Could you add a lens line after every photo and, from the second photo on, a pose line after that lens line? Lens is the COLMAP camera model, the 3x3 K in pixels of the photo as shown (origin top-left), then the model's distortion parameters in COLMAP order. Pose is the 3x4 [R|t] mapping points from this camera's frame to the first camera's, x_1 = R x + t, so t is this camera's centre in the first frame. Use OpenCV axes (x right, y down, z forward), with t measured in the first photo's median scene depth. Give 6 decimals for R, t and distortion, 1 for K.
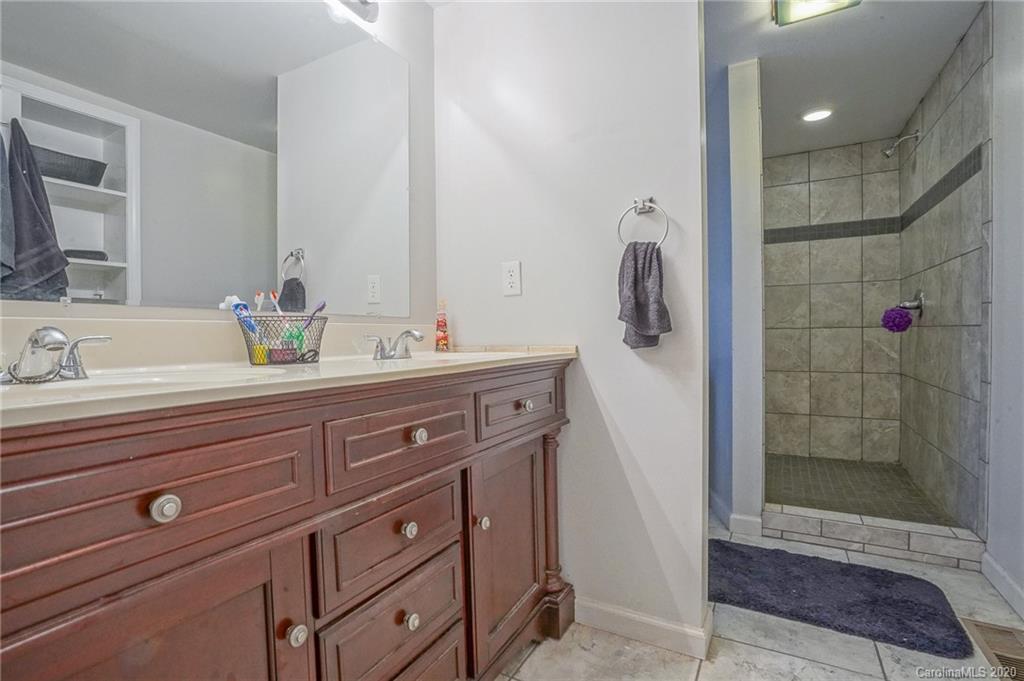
lens RADIAL K [[477.2, 0, 502.5], [0, 477.2, 343.8], [0, 0, 1]] dist [-0.055172, 0.019395]
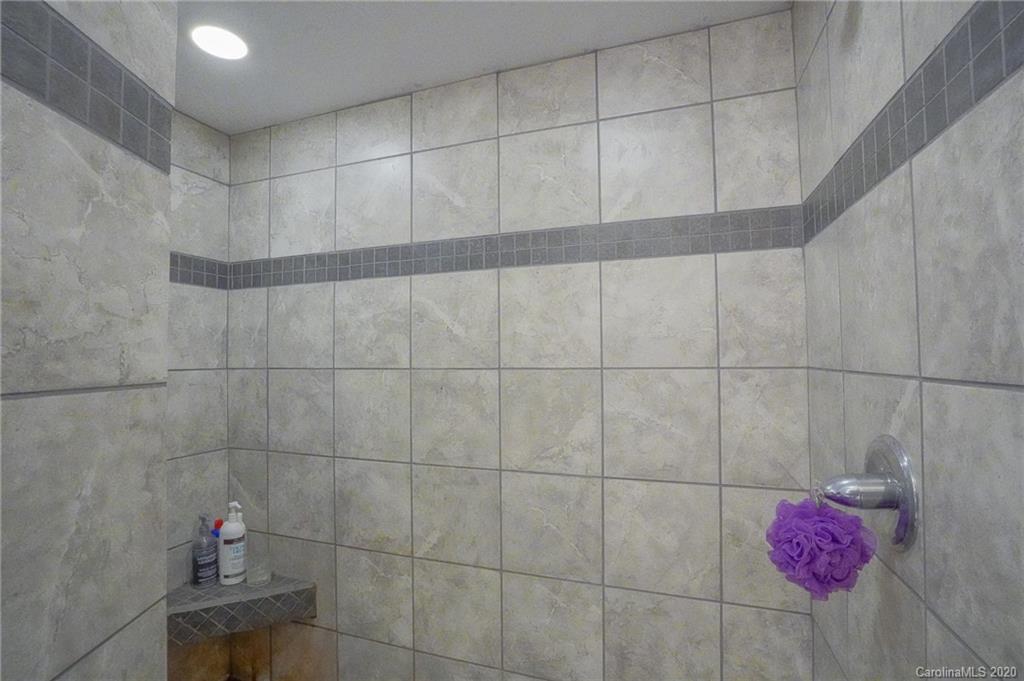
lens RADIAL K [[477.2, 0, 494.3], [0, 477.2, 344.0], [0, 0, 1]] dist [-0.055172, 0.019395]
pose [[0.985466, 0.014137, 0.169284, 0.759018], [-0.004511, 0.998358, -0.057111, -0.190121], [-0.169813, 0.055517, 0.983911, 0.932995]]
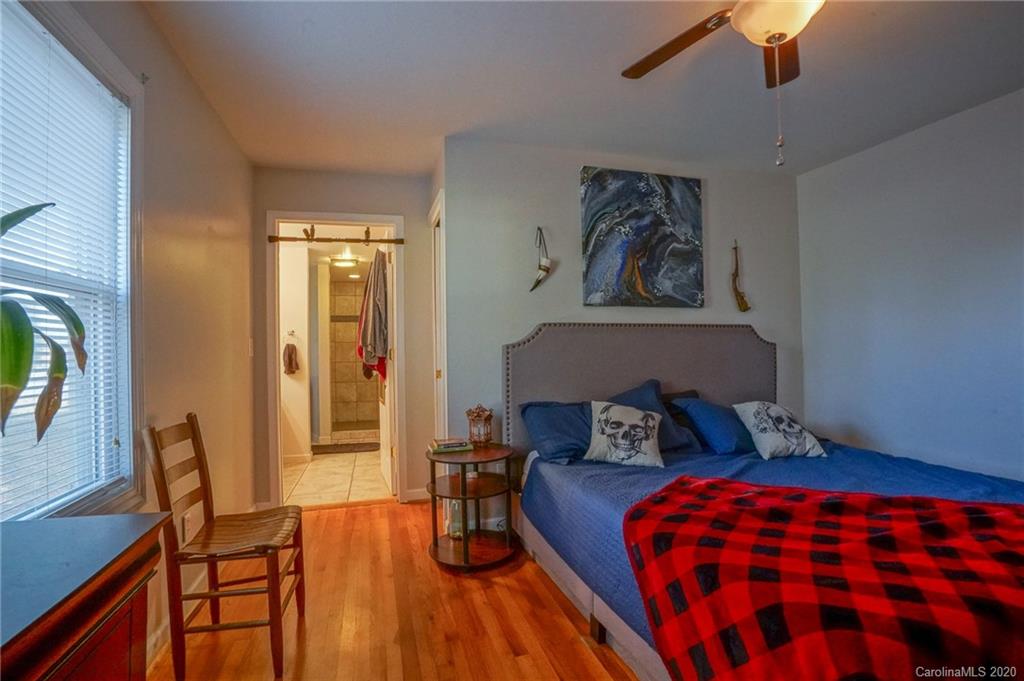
lens RADIAL K [[477.2, 0, 502.7], [0, 477.2, 341.0], [0, 0, 1]] dist [-0.055172, 0.019395]
pose [[0.701230, 0.012682, 0.712822, -0.701632], [0.024008, 0.998855, -0.041389, -0.036046], [-0.712531, 0.046137, 0.700123, -1.644528]]
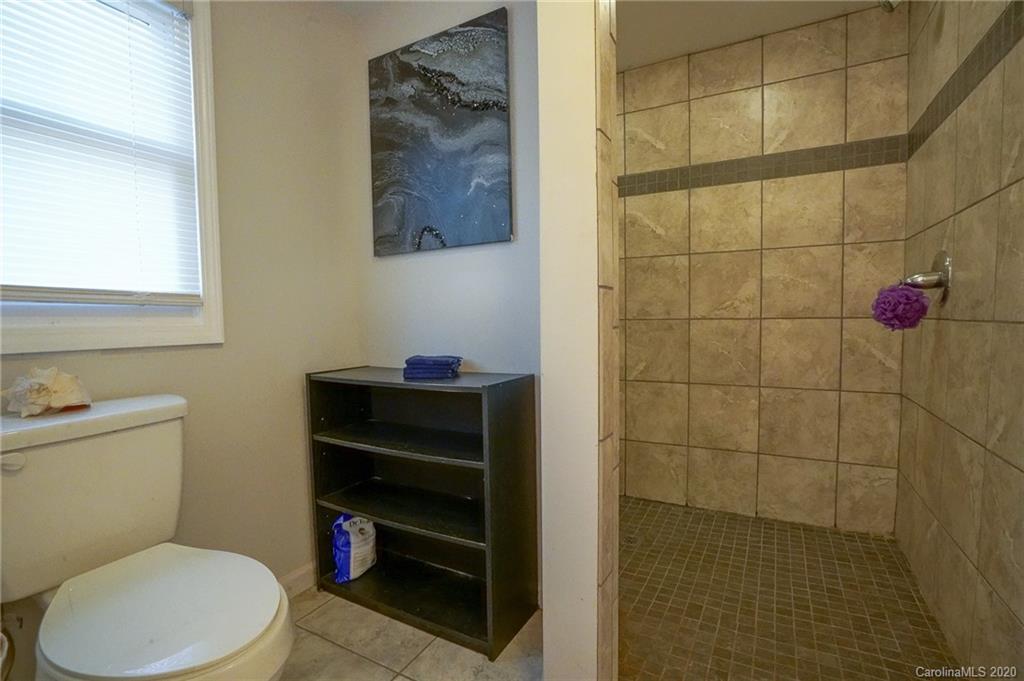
lens RADIAL K [[477.2, 0, 499.8], [0, 477.2, 344.4], [0, 0, 1]] dist [-0.055172, 0.019395]
pose [[0.999978, -0.000839, 0.006639, 0.456655], [0.000596, 0.999330, 0.036586, -0.033878], [-0.006665, -0.036582, 0.999308, 0.553967]]
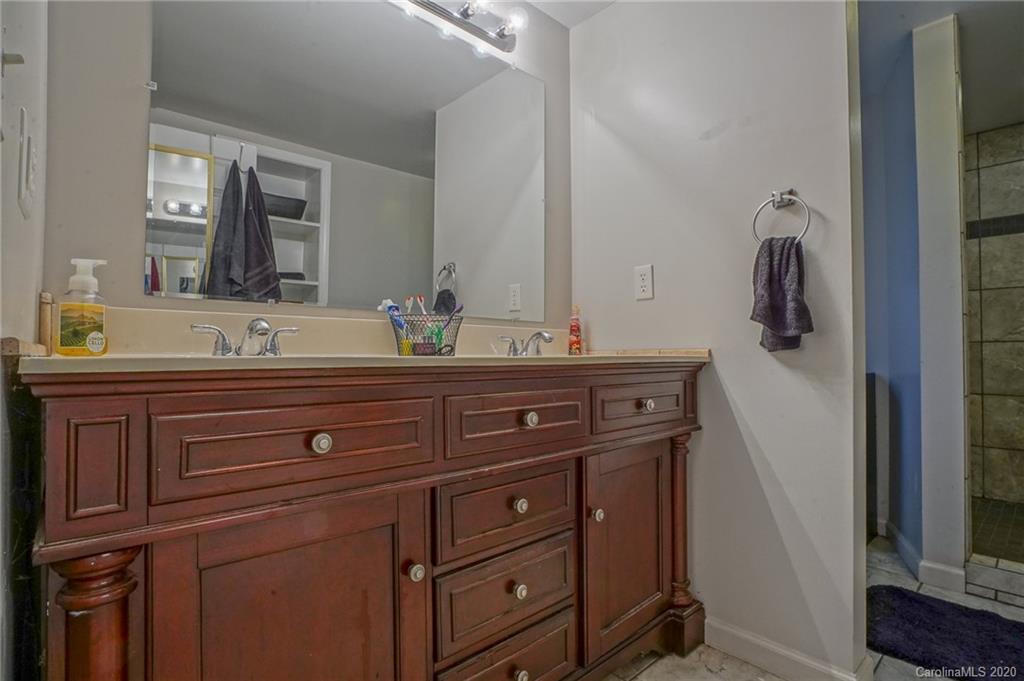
lens RADIAL K [[493.2, 0, 504.4], [0, 493.2, 344.8], [0, 0, 1]] dist [-0.049883, 0.013967]
pose [[0.948385, 0.009043, -0.316991, 0.055648], [-0.020323, 0.999272, -0.032296, 0.025850], [0.316468, 0.037072, 0.947878, -0.046824]]
